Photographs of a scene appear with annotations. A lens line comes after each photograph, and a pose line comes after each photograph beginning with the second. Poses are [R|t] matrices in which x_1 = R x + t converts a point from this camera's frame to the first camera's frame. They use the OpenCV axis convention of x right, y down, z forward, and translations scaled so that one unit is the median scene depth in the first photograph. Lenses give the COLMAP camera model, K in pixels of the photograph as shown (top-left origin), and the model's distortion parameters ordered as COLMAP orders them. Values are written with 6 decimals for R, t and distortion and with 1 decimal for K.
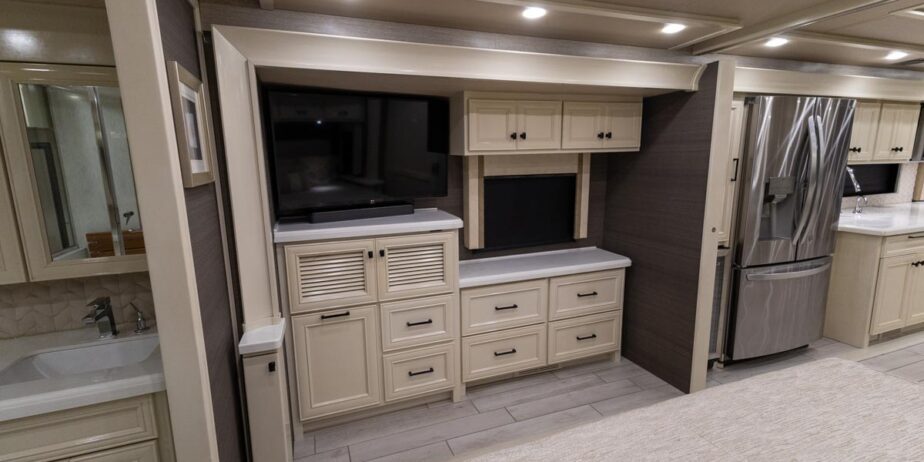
lens RADIAL K [[421.7, 0, 462.0], [0, 421.7, 231.0], [0, 0, 1]] dist [0.016345, -0.000590]
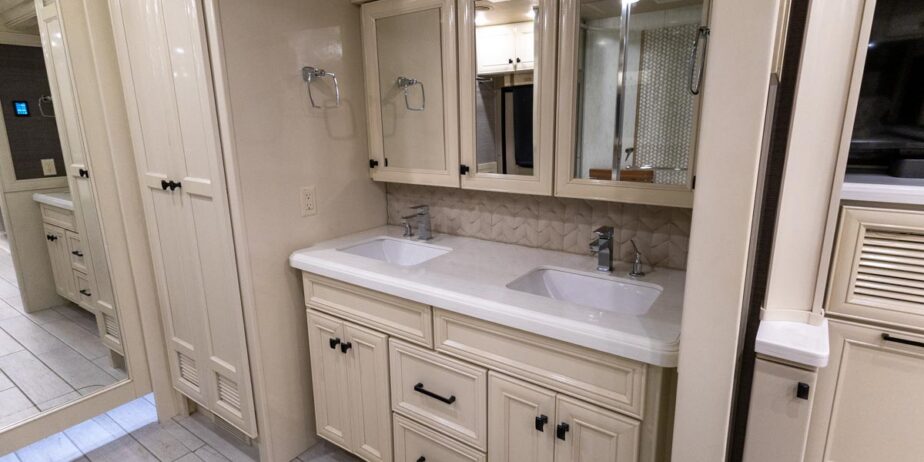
lens RADIAL K [[466.9, 0, 462.0], [0, 466.9, 231.0], [0, 0, 1]] dist [0.002192, -0.000087]
pose [[0.555653, 0.207087, -0.805211, -0.225879], [-0.137685, 0.978031, 0.156520, 0.053975], [0.819935, 0.023895, 0.571958, 0.197165]]
